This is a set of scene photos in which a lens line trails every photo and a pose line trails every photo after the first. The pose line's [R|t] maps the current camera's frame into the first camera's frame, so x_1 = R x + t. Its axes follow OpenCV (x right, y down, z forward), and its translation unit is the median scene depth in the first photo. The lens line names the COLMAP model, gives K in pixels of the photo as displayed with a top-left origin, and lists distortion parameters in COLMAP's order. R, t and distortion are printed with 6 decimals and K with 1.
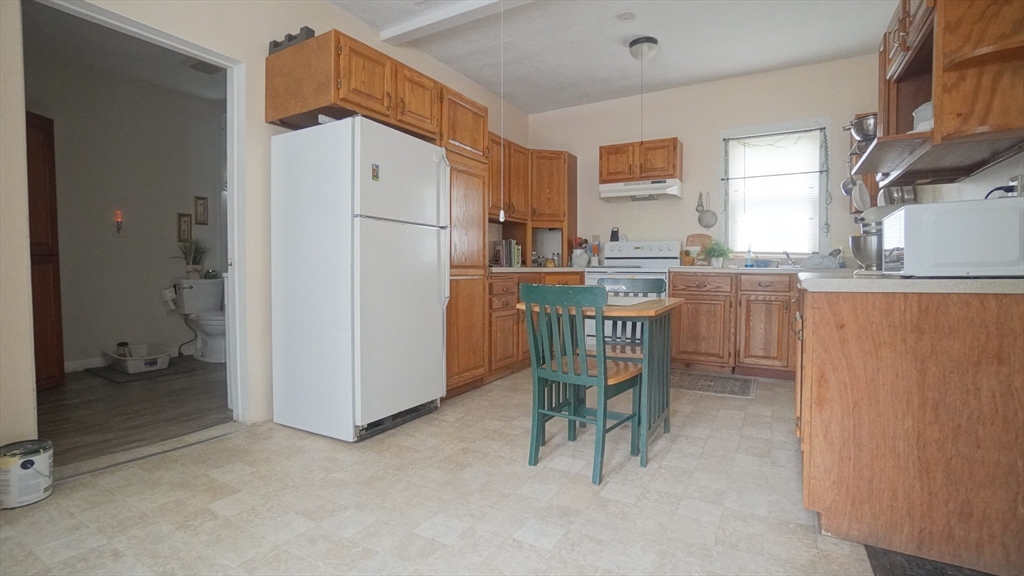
lens RADIAL K [[475.8, 0, 500.8], [0, 475.8, 287.0], [0, 0, 1]] dist [-0.066820, 0.022571]
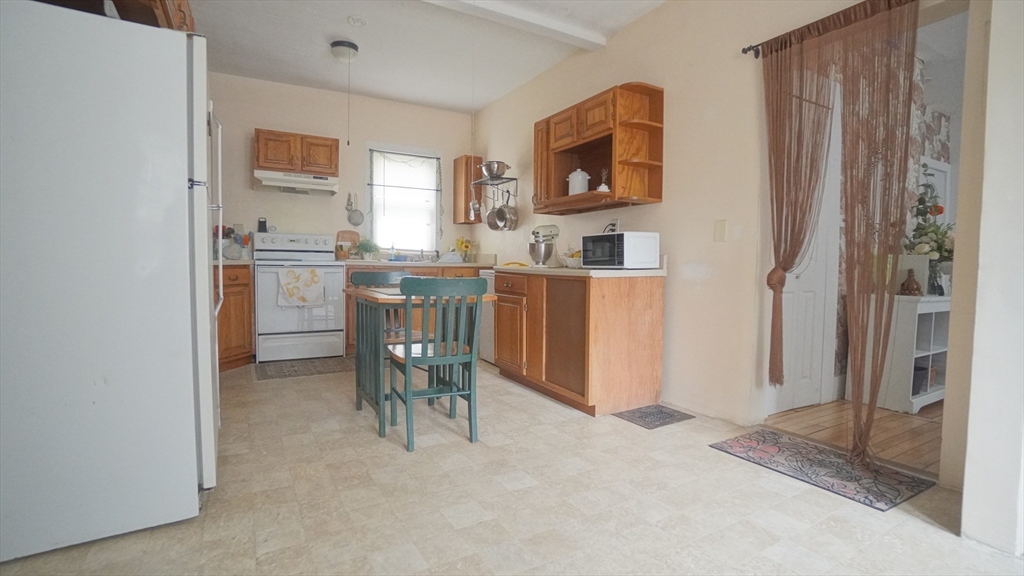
lens RADIAL K [[462.1, 0, 504.3], [0, 462.1, 286.8], [0, 0, 1]] dist [-0.064474, 0.000154]
pose [[0.489236, -0.037877, 0.871328, -0.422543], [0.023180, 0.999268, 0.030424, -0.006750], [-0.871843, 0.005313, 0.489756, 0.195133]]
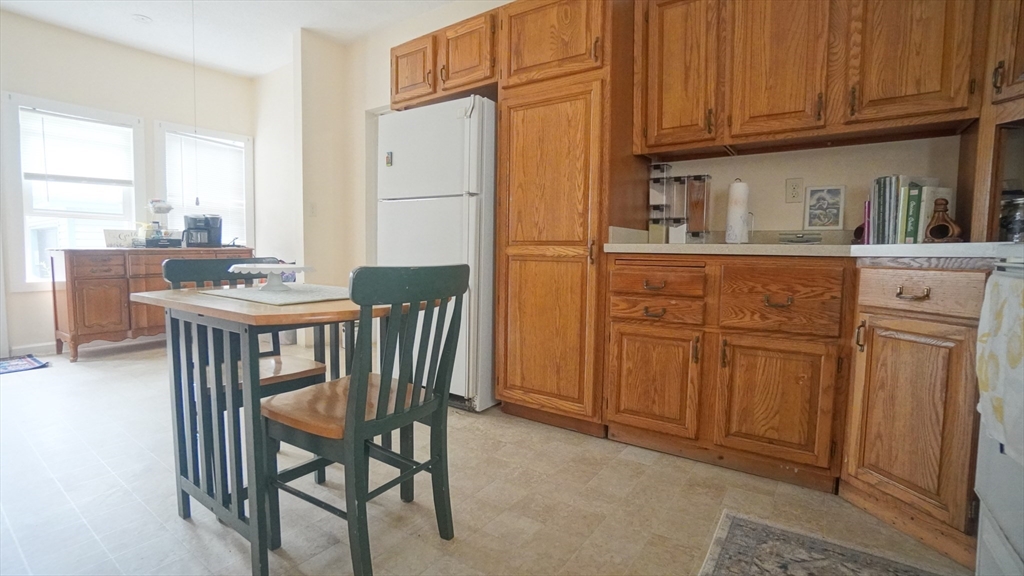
lens RADIAL K [[451.5, 0, 501.9], [0, 451.5, 285.4], [0, 0, 1]] dist [-0.062040, 0.021438]
pose [[-0.068117, 0.074349, -0.994903, 0.530723], [-0.049044, 0.995764, 0.077771, -0.026469], [0.996471, 0.054092, -0.064182, 0.898388]]
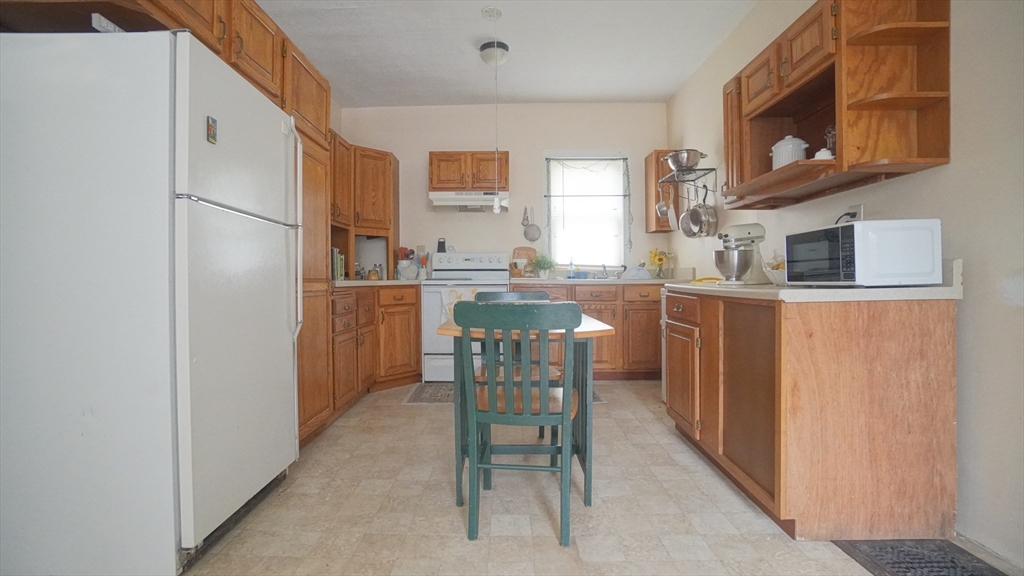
lens RADIAL K [[451.5, 0, 501.9], [0, 451.5, 285.4], [0, 0, 1]] dist [-0.062040, 0.021438]
pose [[0.866392, -0.011220, 0.499238, -0.149209], [0.025540, 0.999435, -0.021860, -0.009429], [-0.498711, 0.031690, 0.866189, 0.205566]]
